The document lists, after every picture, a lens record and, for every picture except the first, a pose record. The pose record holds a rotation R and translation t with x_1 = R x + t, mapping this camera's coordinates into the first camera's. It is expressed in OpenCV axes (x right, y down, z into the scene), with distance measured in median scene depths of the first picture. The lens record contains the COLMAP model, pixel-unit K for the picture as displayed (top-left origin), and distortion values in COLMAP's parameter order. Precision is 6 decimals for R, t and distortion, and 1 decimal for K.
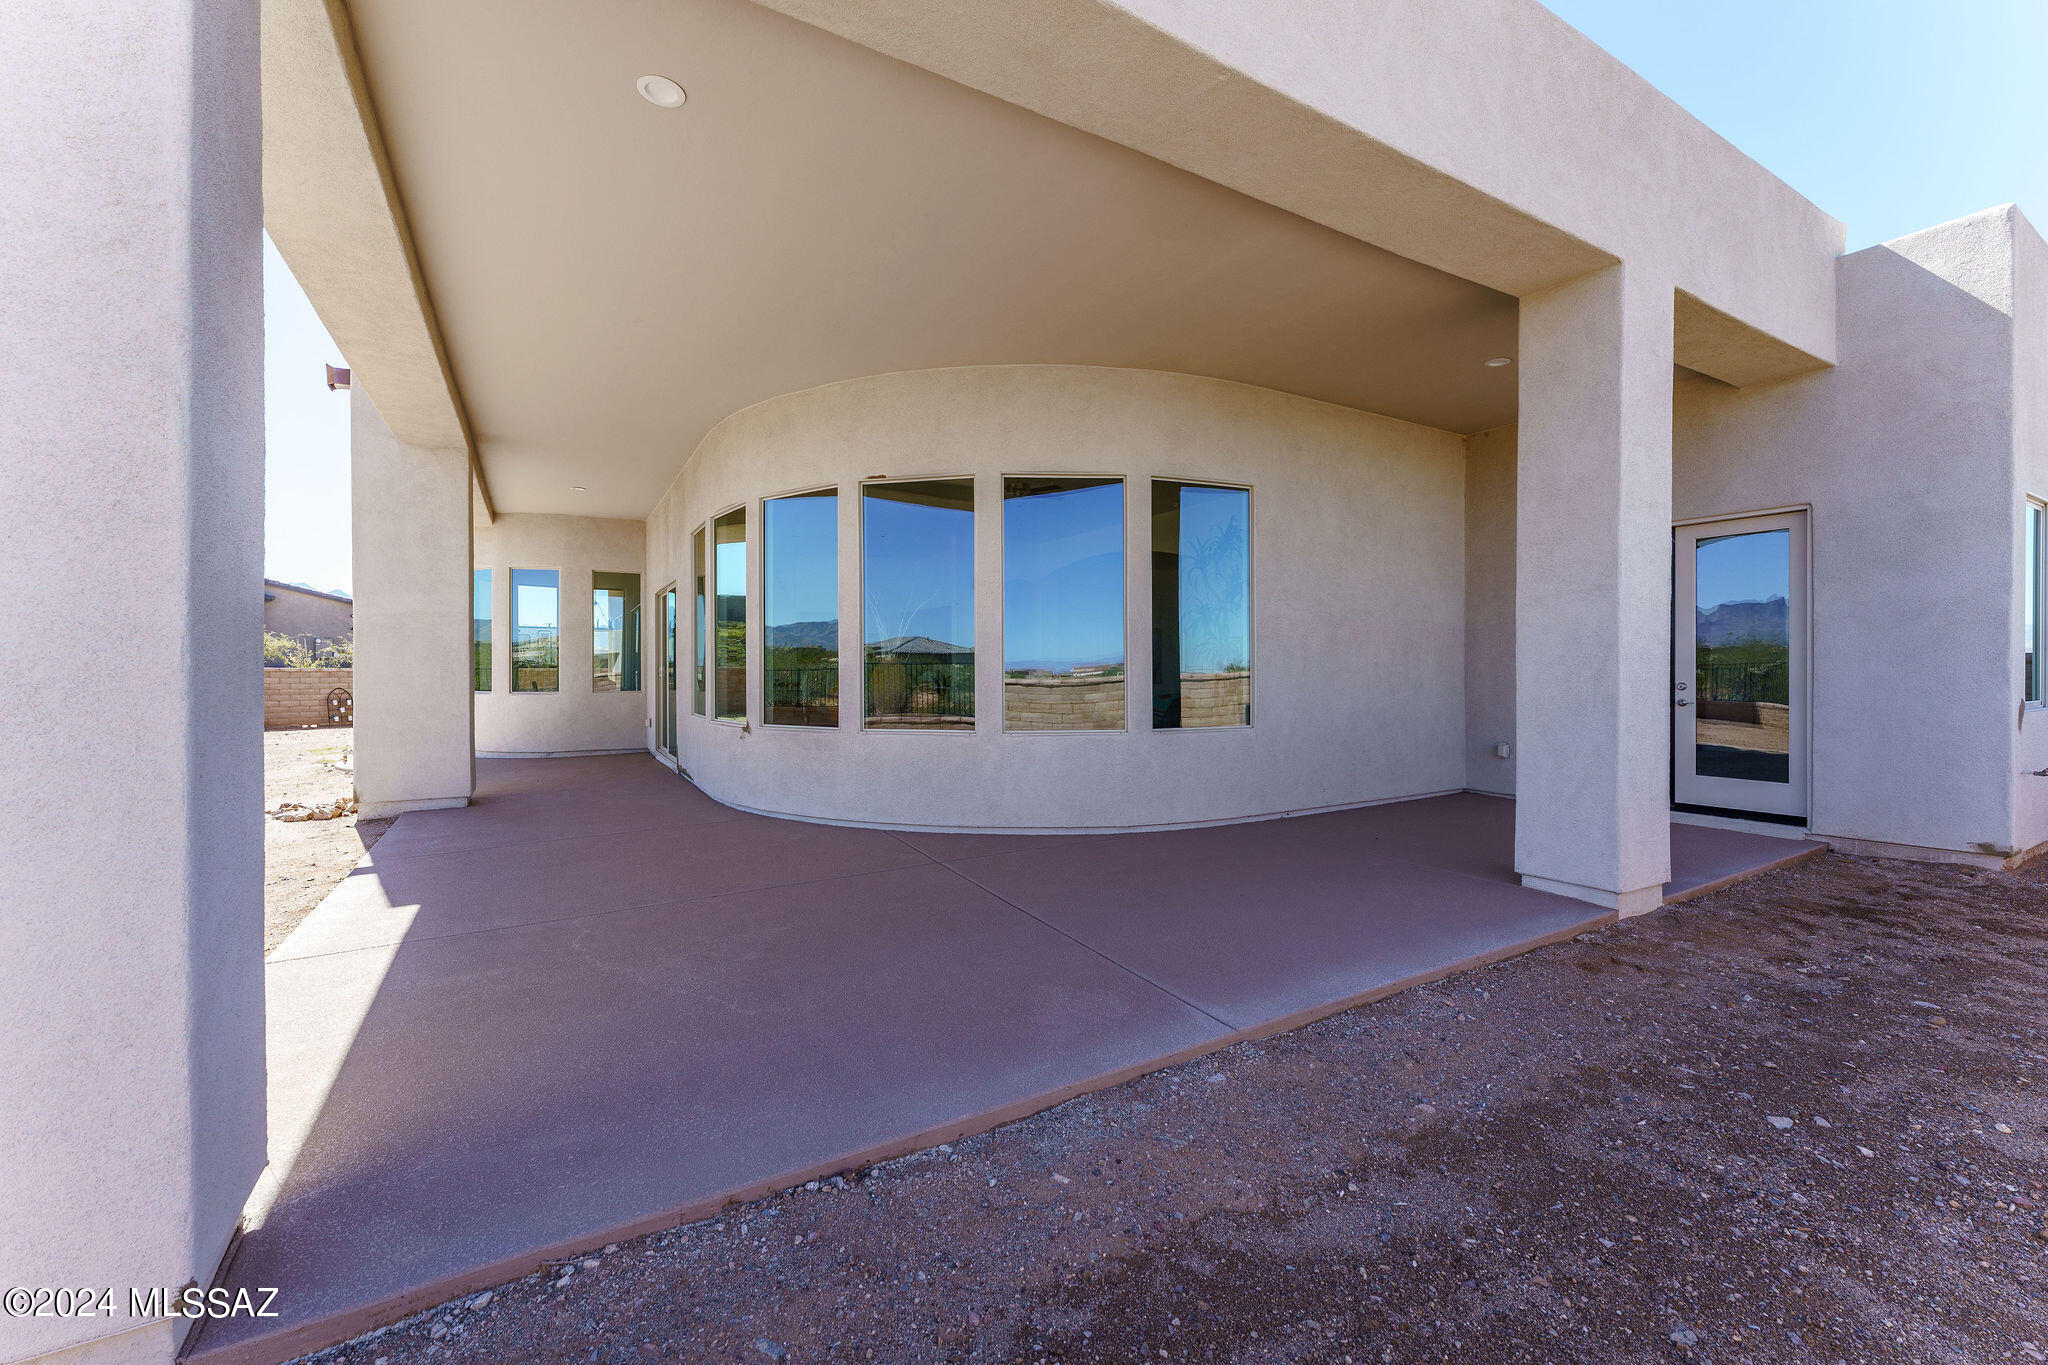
lens RADIAL K [[831.0, 0, 1020.2], [0, 831.0, 677.1], [0, 0, 1]] dist [-0.001999, 0.000030]
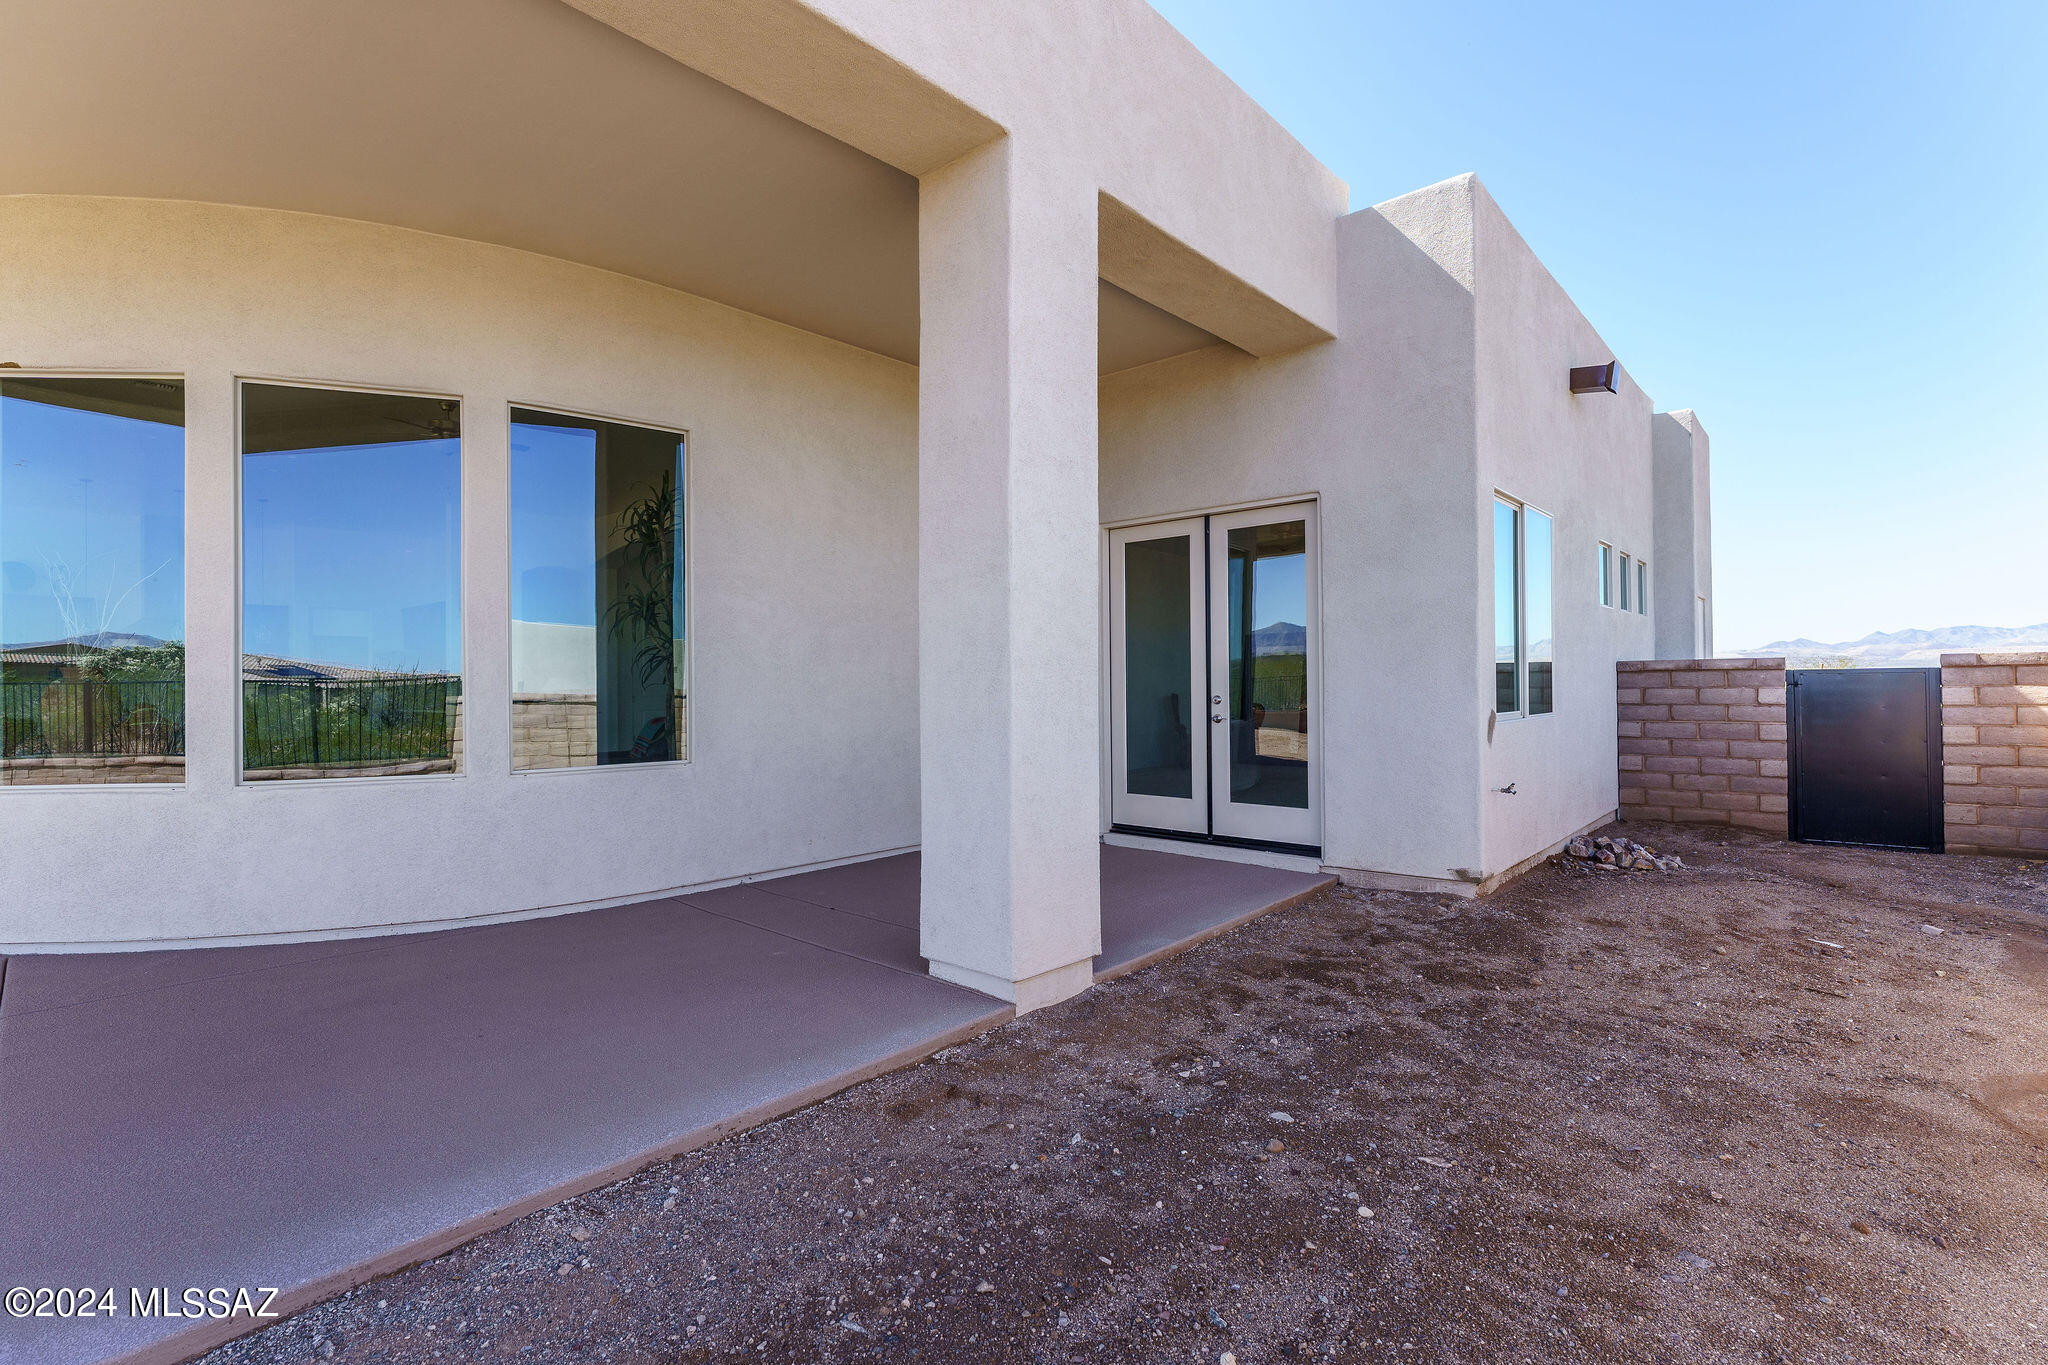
lens RADIAL K [[954.4, 0, 1024.0], [0, 954.4, 682.5], [0, 0, 1]] dist [-0.007118, -0.000298]
pose [[0.950536, -0.005224, 0.310572, 0.412171], [0.008794, 0.999910, -0.010096, 0.002069], [-0.310491, 0.012327, 0.950496, 0.163520]]
